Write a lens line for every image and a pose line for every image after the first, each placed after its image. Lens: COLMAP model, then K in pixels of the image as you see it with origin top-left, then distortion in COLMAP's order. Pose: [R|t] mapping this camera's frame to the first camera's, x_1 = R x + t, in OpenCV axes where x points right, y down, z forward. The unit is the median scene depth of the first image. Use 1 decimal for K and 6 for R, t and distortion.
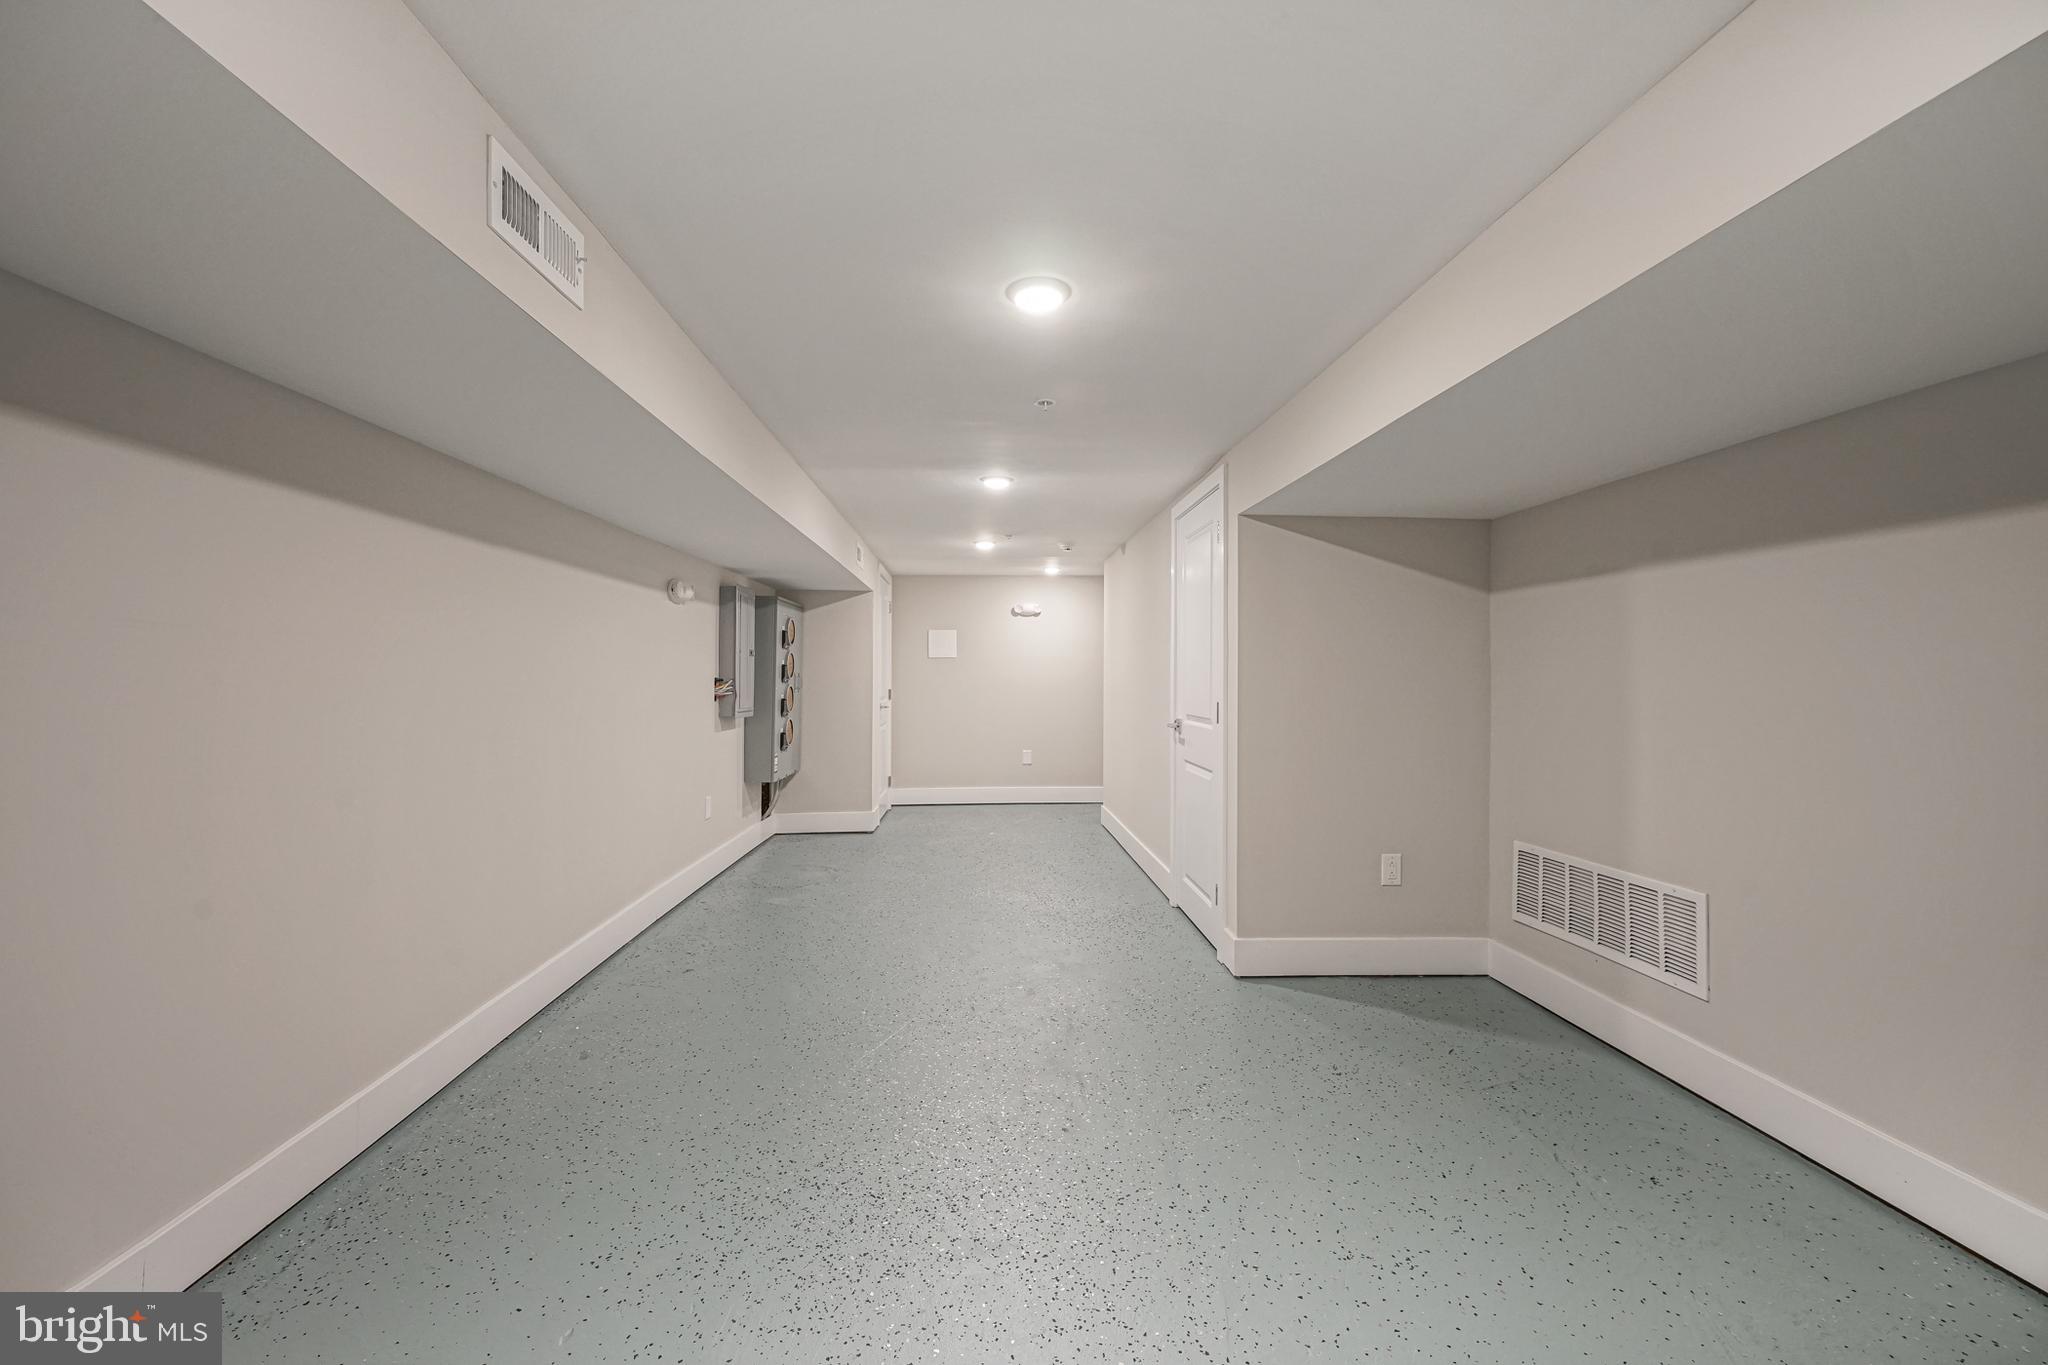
lens RADIAL K [[879.3, 0, 1019.9], [0, 879.3, 671.8], [0, 0, 1]] dist [-0.000958, 0.000403]
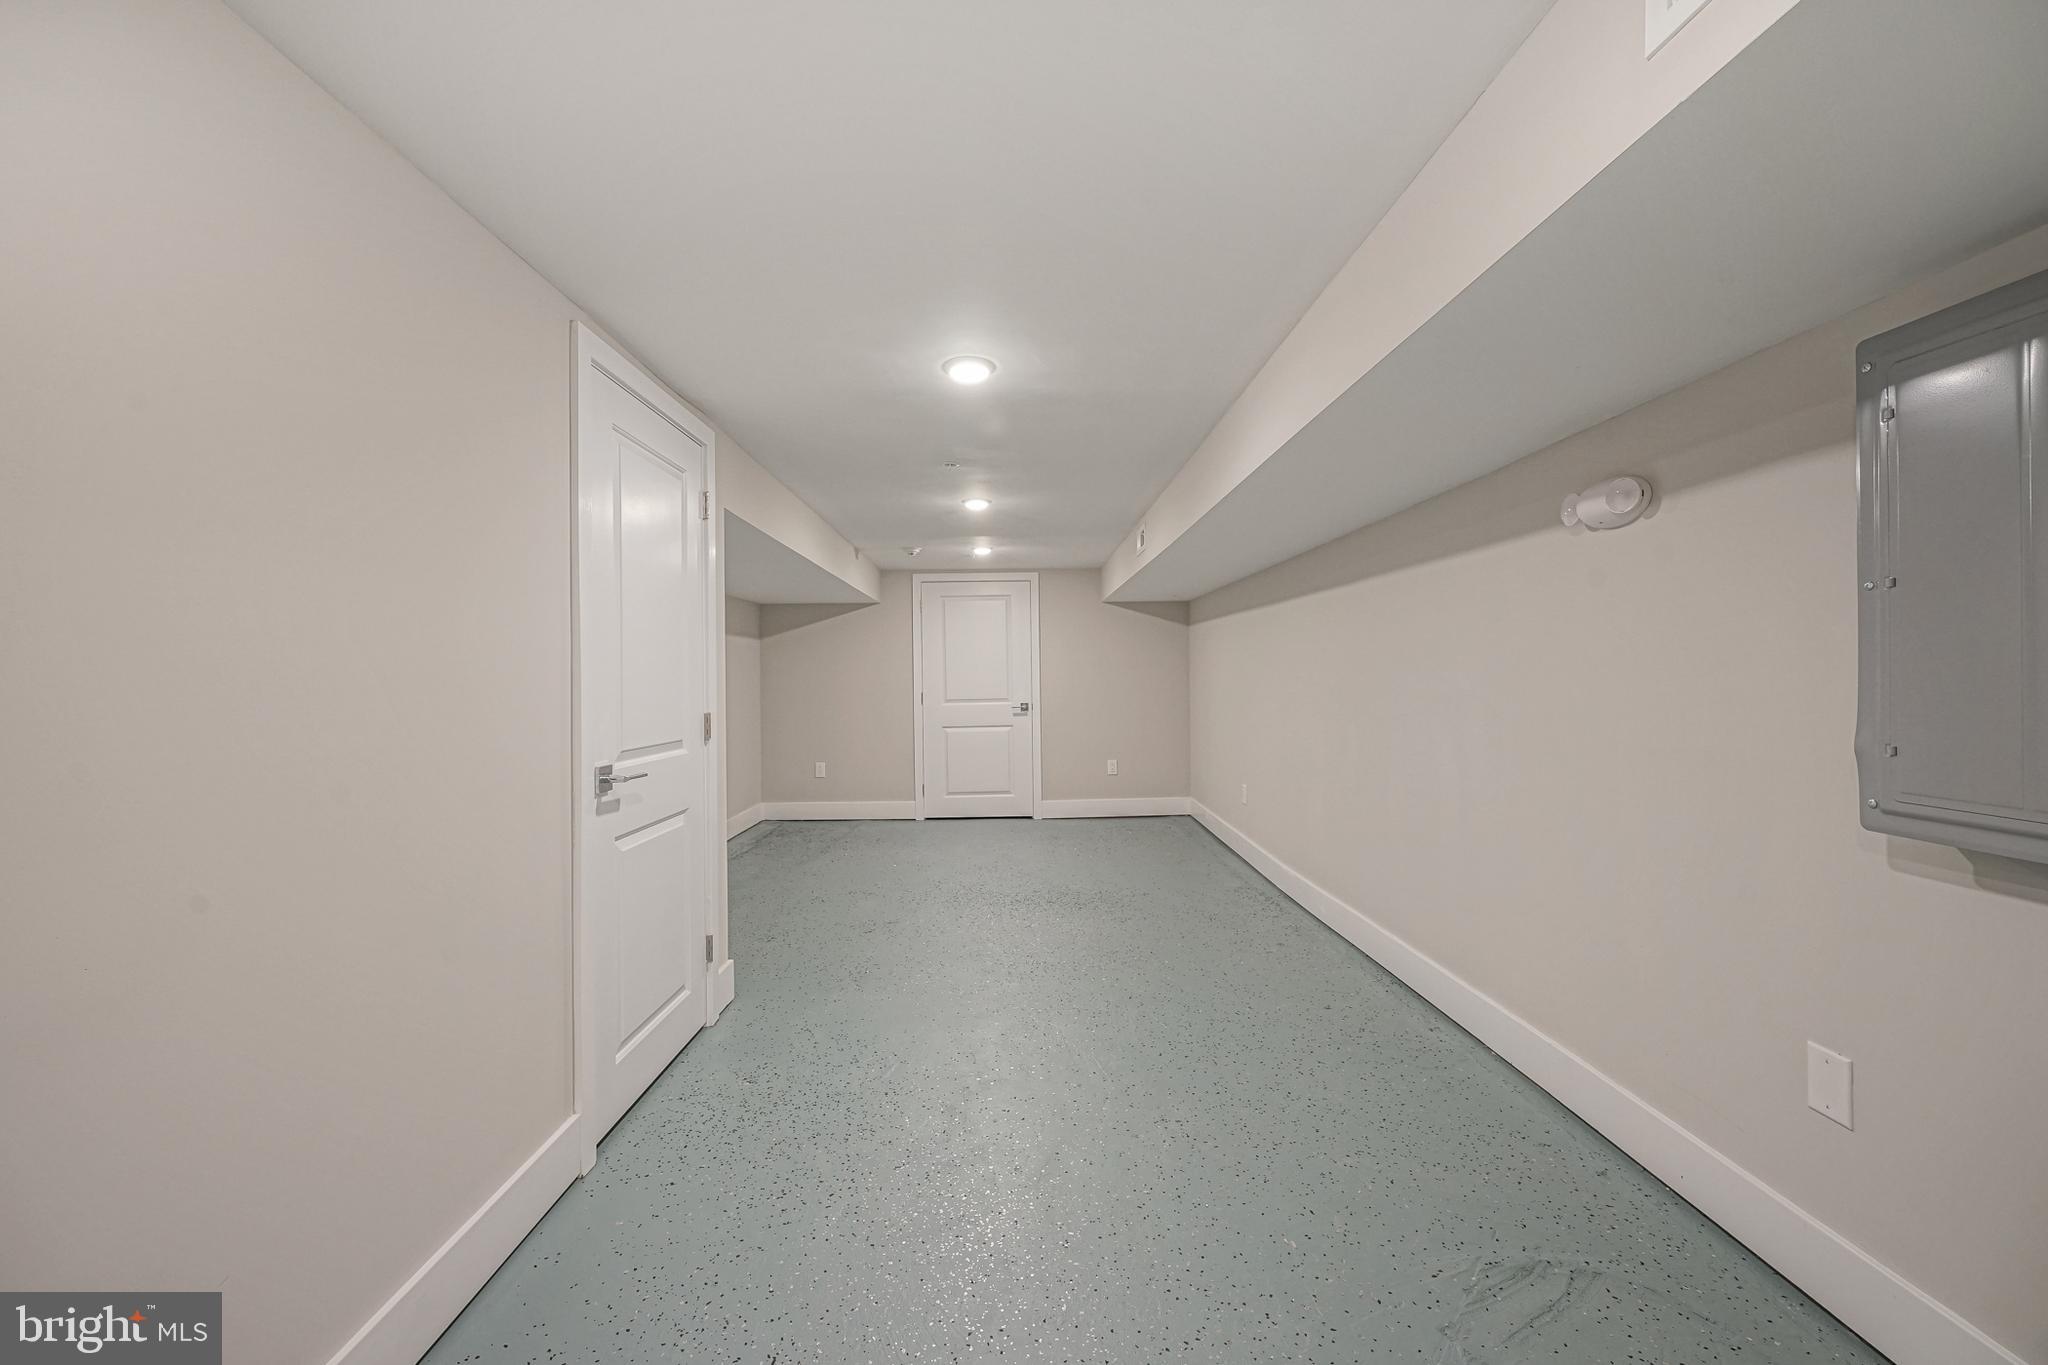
lens RADIAL K [[879.3, 0, 1019.9], [0, 879.3, 671.8], [0, 0, 1]] dist [-0.000958, 0.000403]
pose [[-0.999445, 0.000359, 0.033321, -0.089699], [0.000280, 0.999997, -0.002381, 0.000254], [-0.033321, -0.002371, -0.999442, 1.826209]]
